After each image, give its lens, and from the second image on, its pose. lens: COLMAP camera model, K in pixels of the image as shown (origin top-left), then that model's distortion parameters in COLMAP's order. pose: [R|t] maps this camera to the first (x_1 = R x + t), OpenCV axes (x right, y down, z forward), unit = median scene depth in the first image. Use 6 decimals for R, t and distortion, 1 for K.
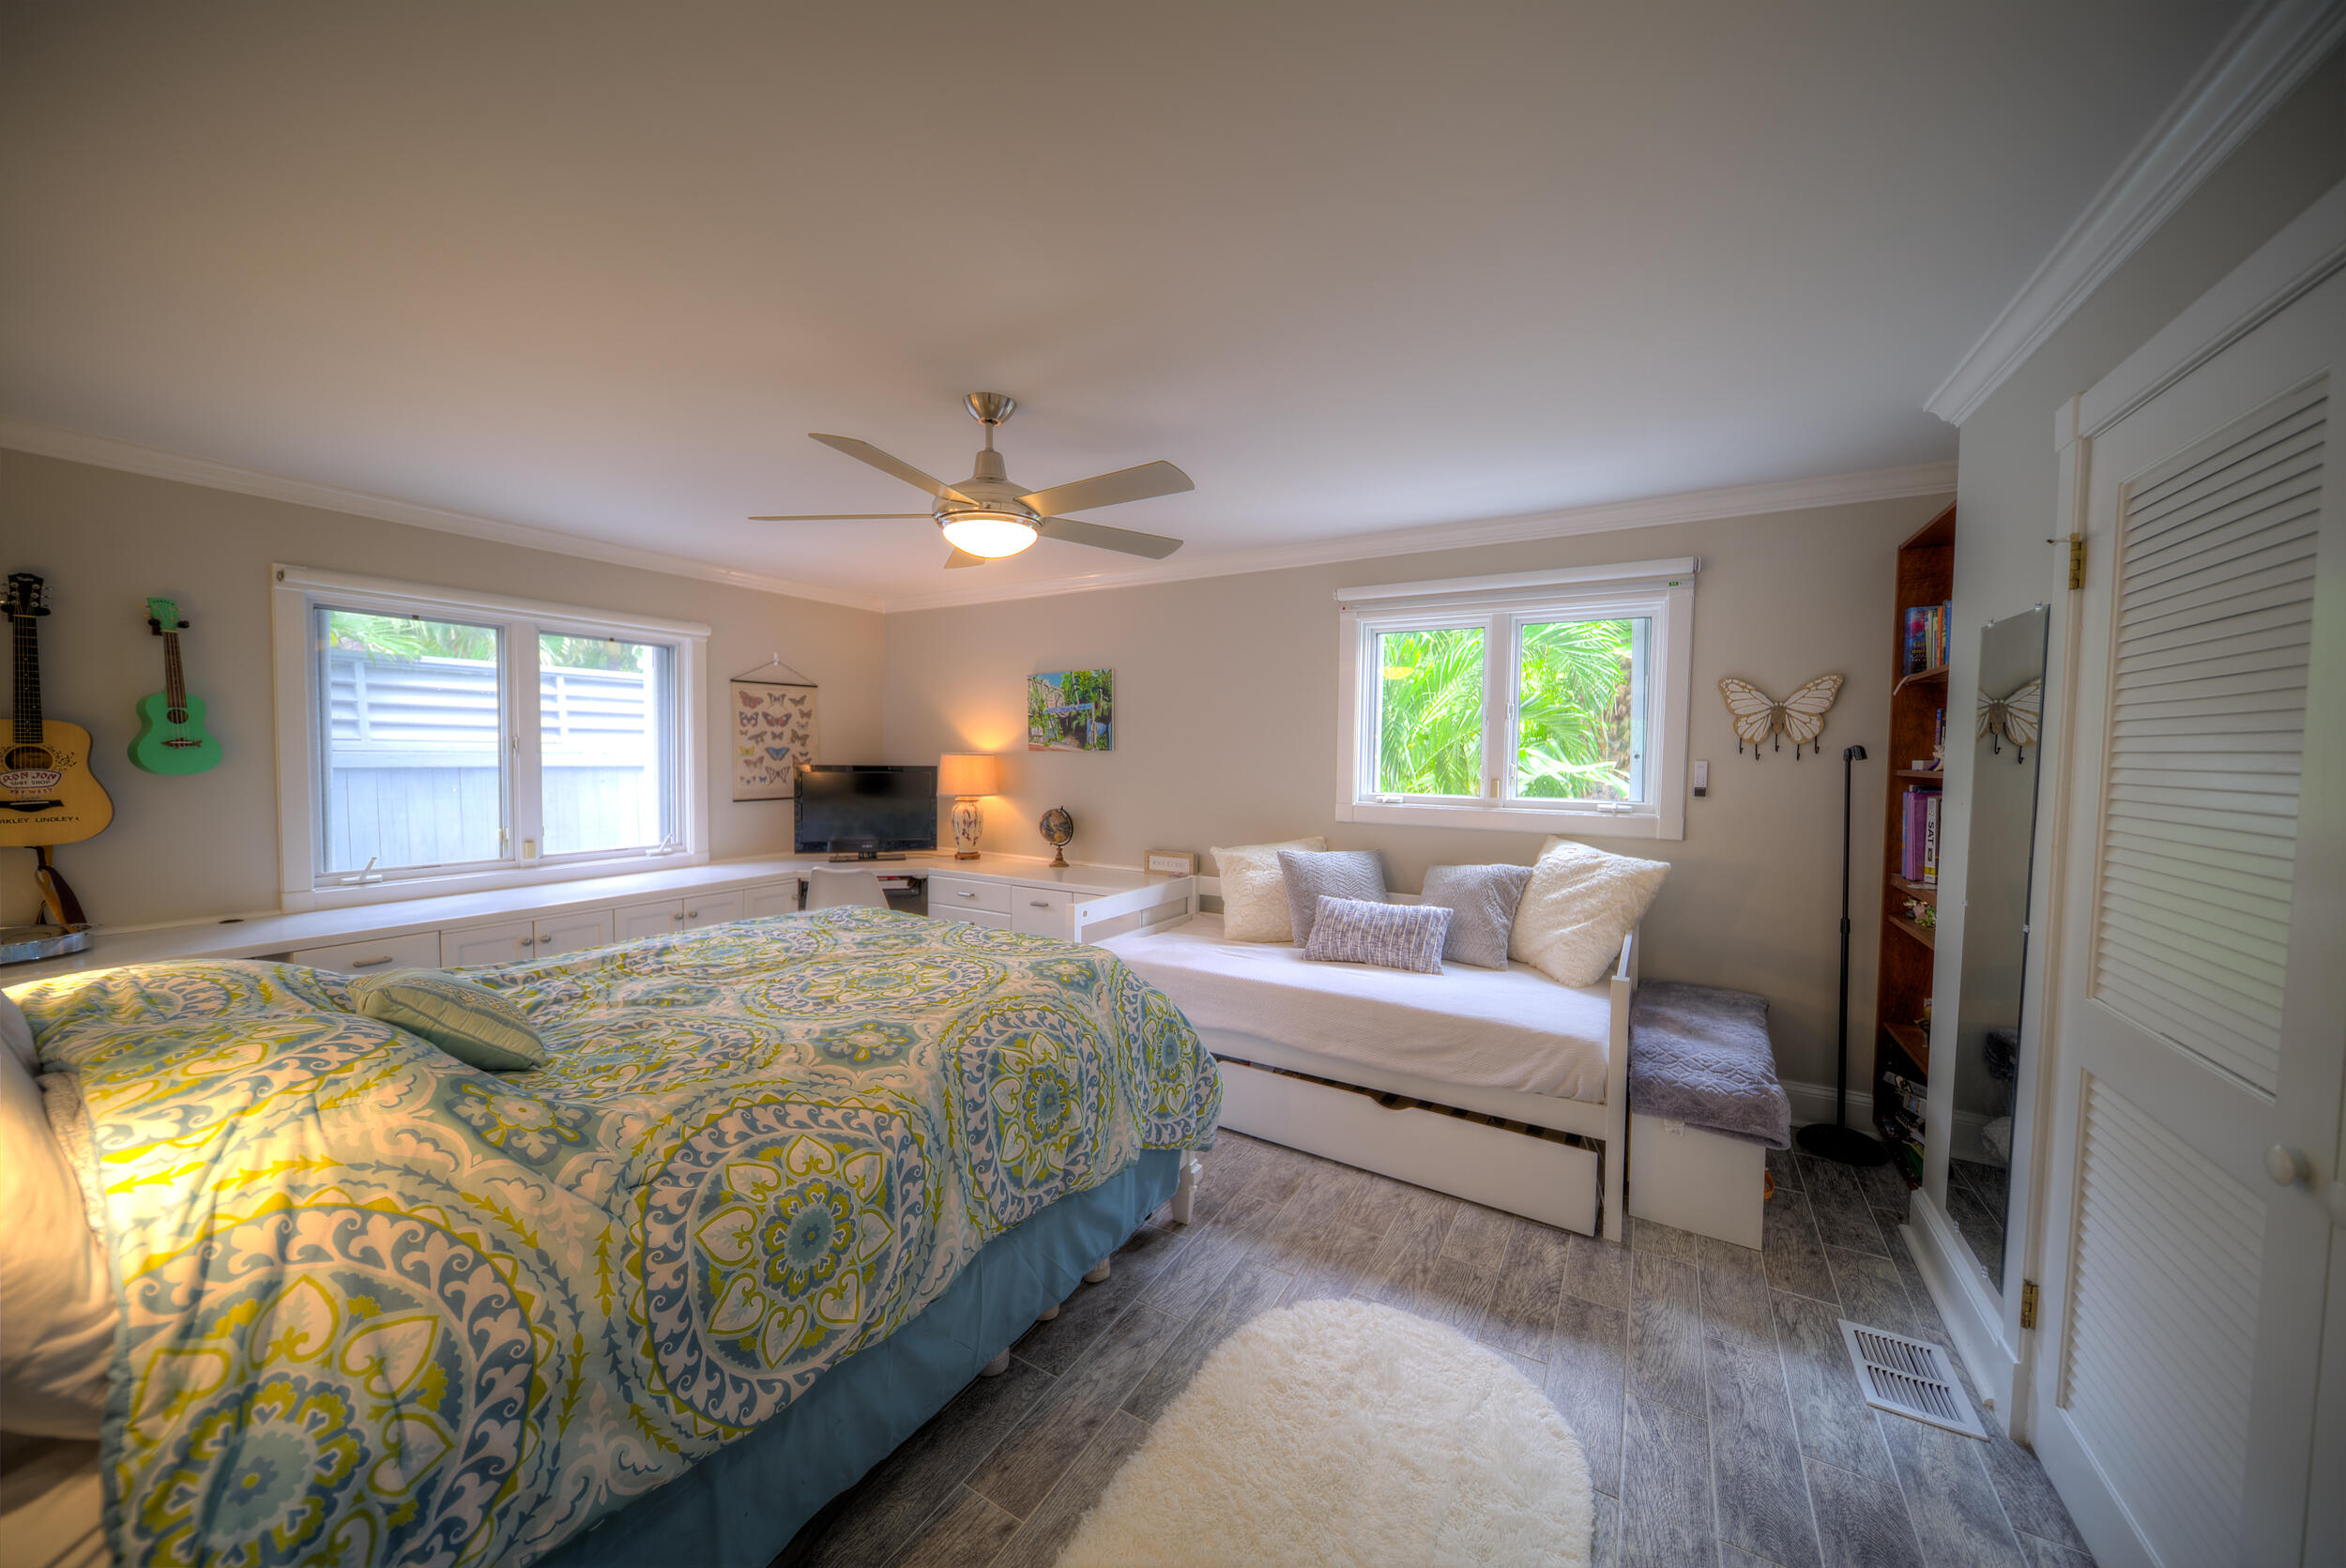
lens RADIAL K [[819.1, 0, 1175.2], [0, 819.1, 786.9], [0, 0, 1]] dist [-0.000127, -0.002027]
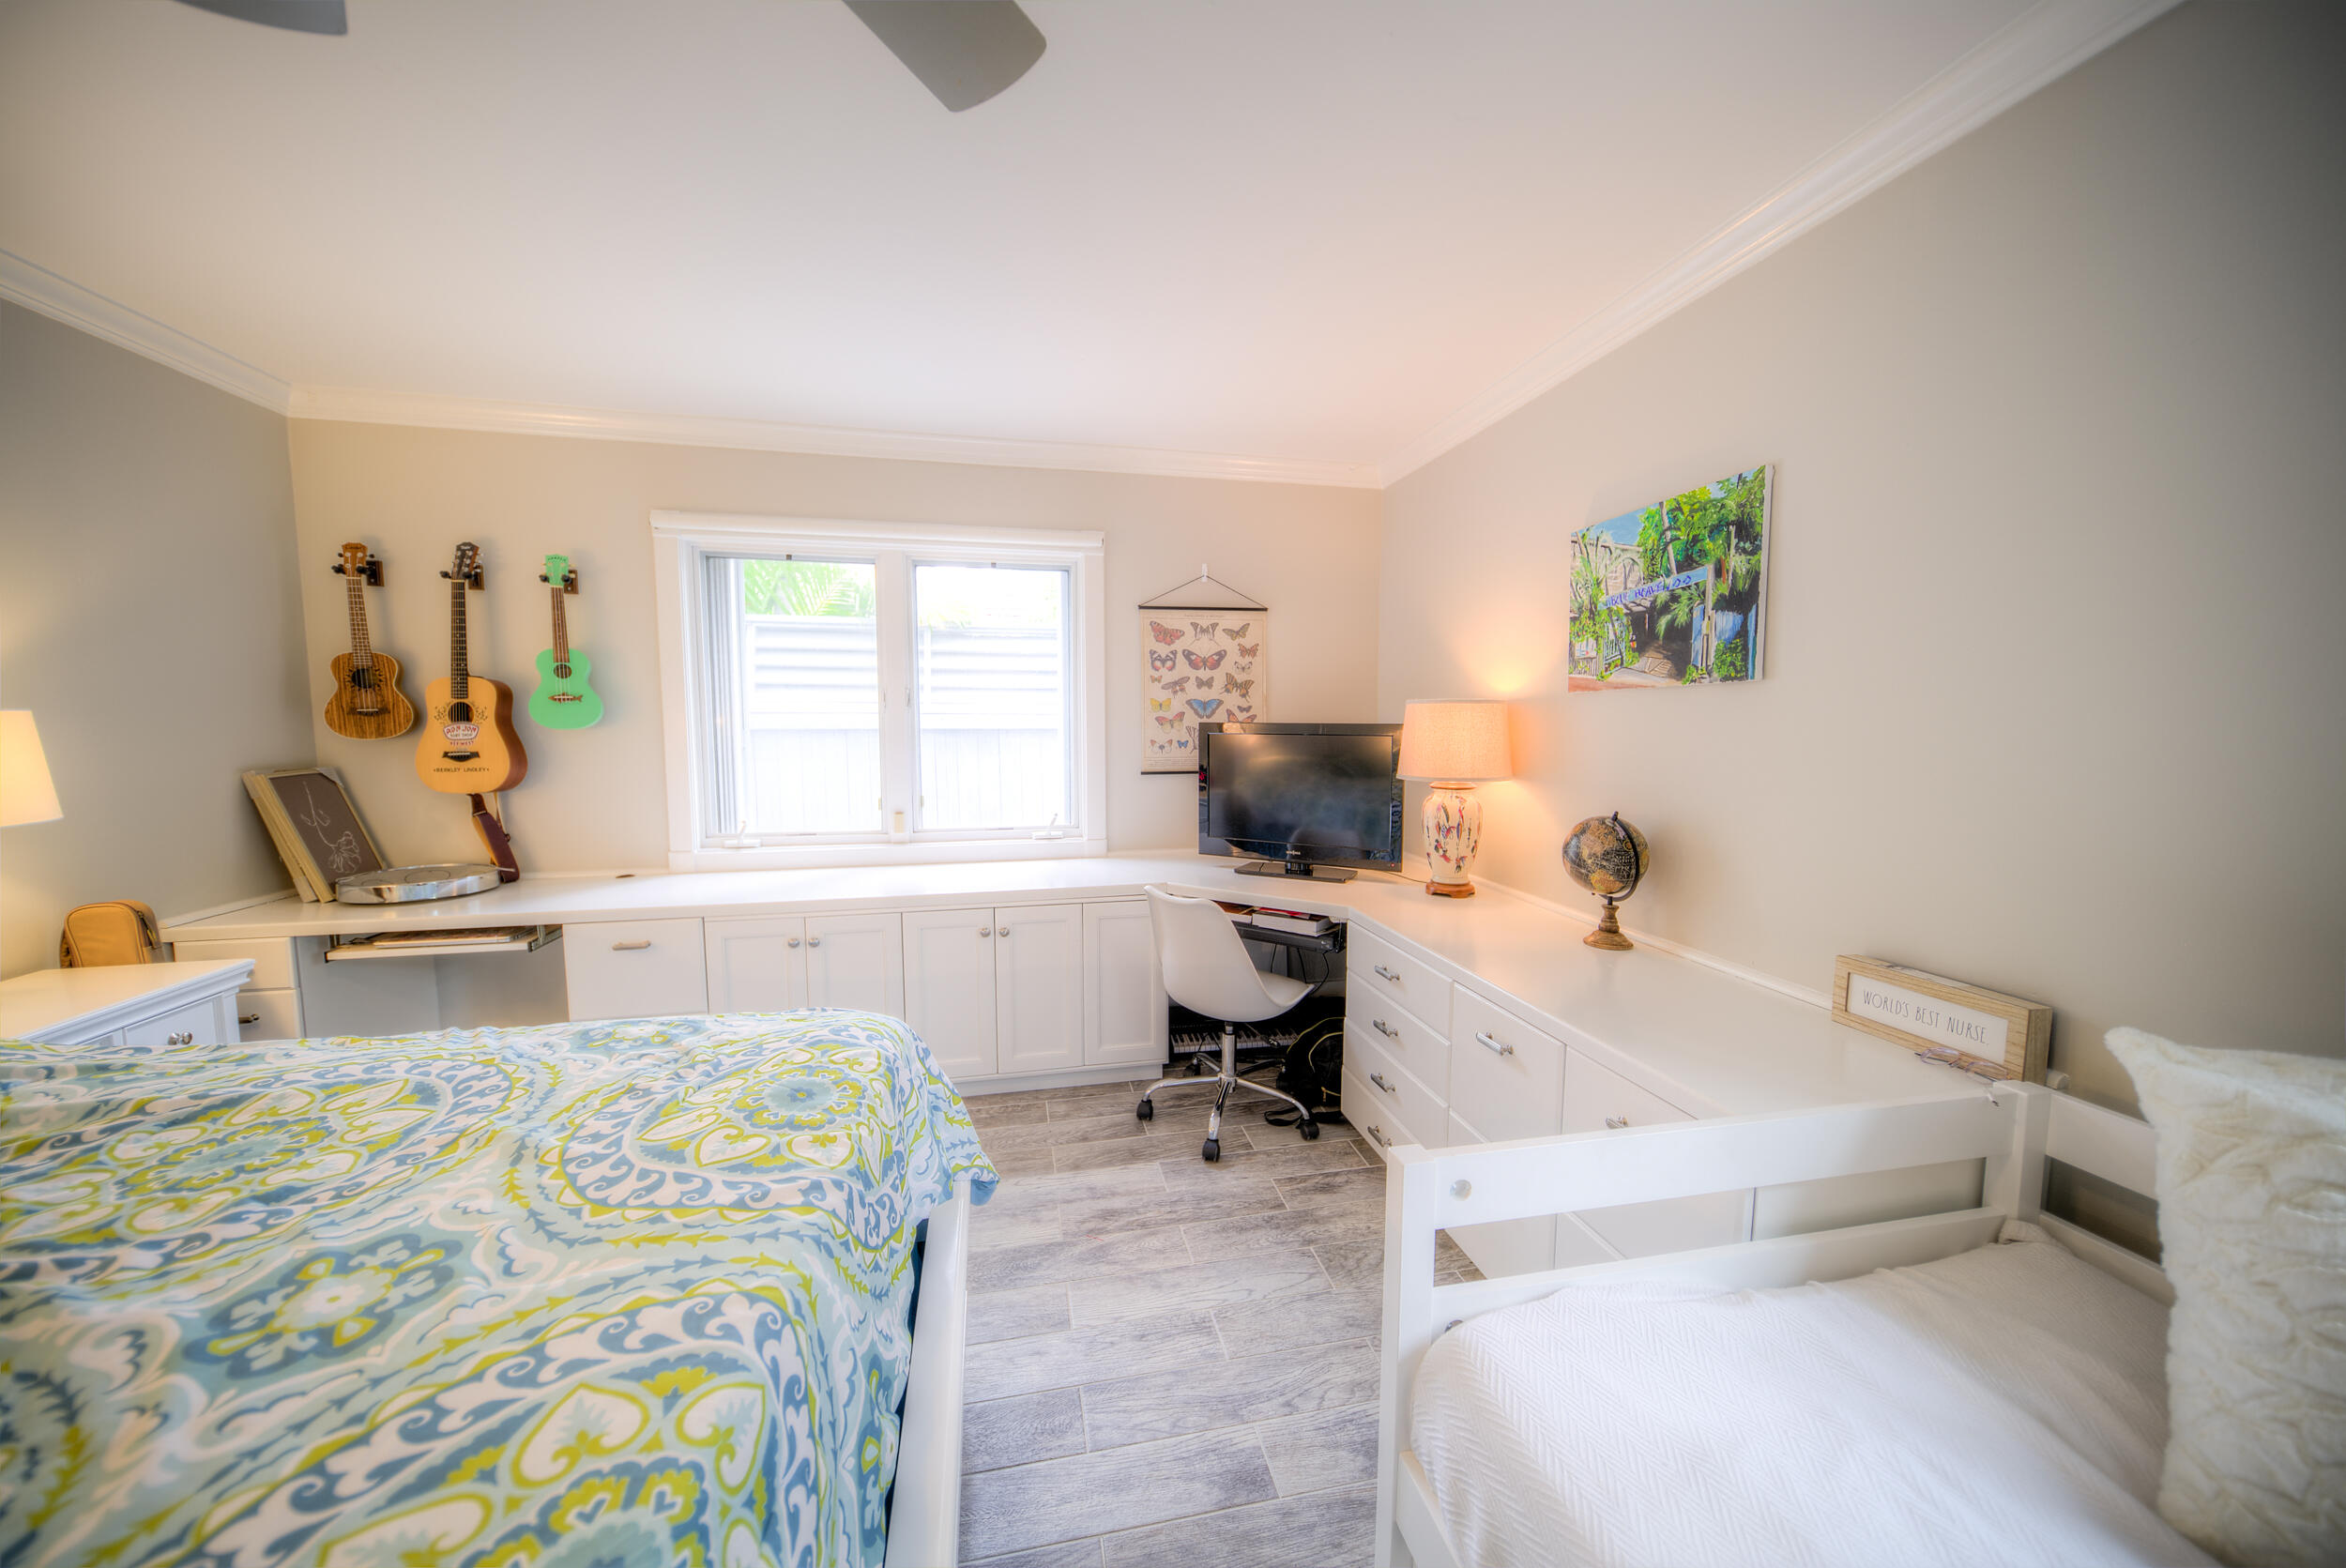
lens RADIAL K [[822.1, 0, 1179.5], [0, 822.1, 787.6], [0, 0, 1]] dist [-0.001572, -0.001205]
pose [[0.675255, 0.049609, -0.735914, 0.027147], [-0.023244, 0.998671, 0.045993, -0.004357], [0.737218, -0.013952, 0.675511, 0.519387]]
